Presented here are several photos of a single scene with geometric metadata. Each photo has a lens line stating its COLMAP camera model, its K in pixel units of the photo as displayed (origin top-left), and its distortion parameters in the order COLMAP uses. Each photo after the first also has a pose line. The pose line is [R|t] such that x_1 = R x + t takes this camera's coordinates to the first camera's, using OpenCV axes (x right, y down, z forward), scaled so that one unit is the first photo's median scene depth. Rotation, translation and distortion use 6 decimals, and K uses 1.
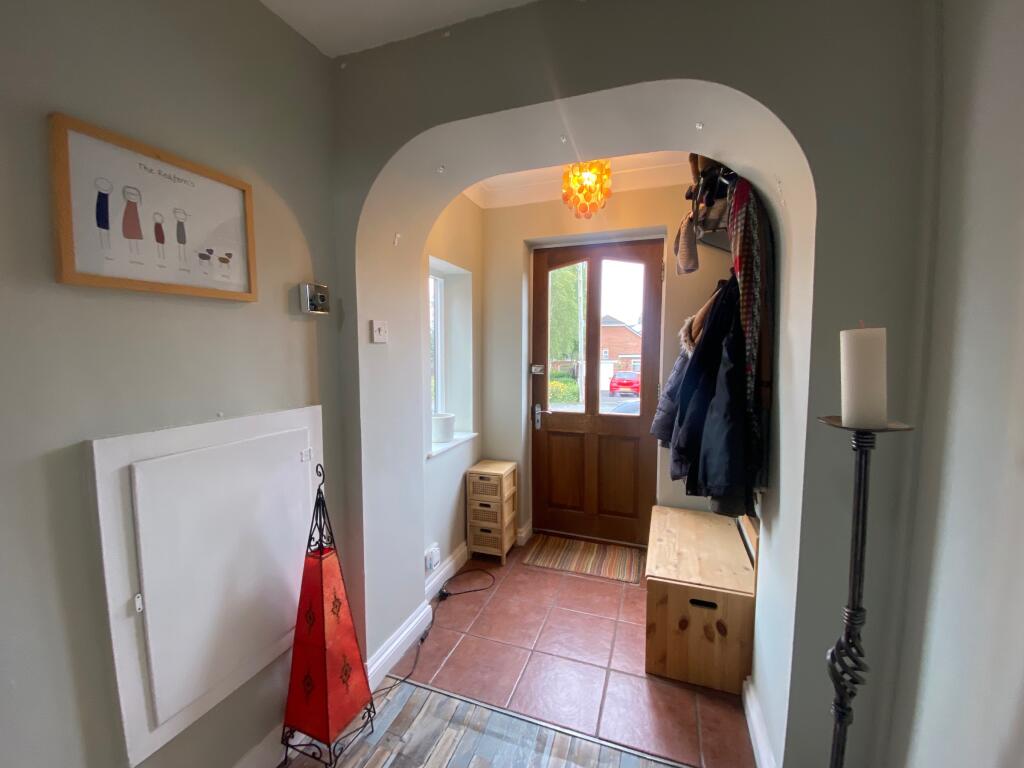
lens RADIAL K [[413.1, 0, 511.7], [0, 413.1, 380.9], [0, 0, 1]] dist [0.021114, -0.021152]
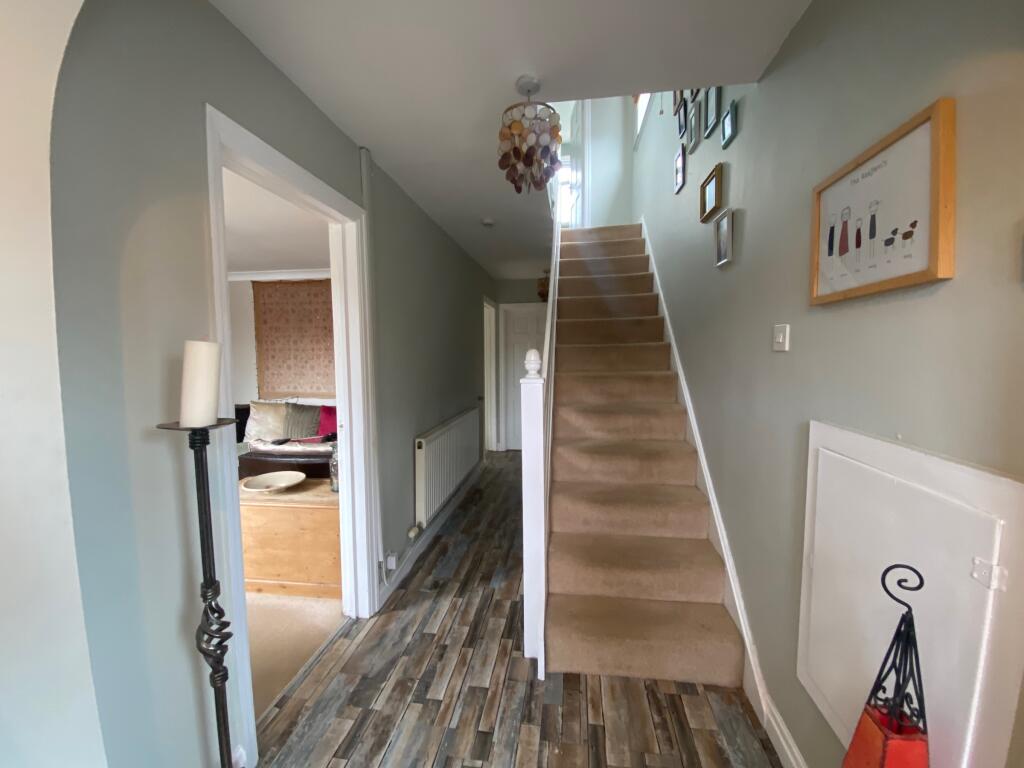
lens RADIAL K [[413.1, 0, 511.7], [0, 413.1, 380.9], [0, 0, 1]] dist [0.021114, -0.021152]
pose [[-0.976009, 0.015965, -0.217142, 0.186305], [-0.014683, 0.990212, 0.138799, -0.129320], [0.217233, 0.138658, -0.966221, 1.705469]]
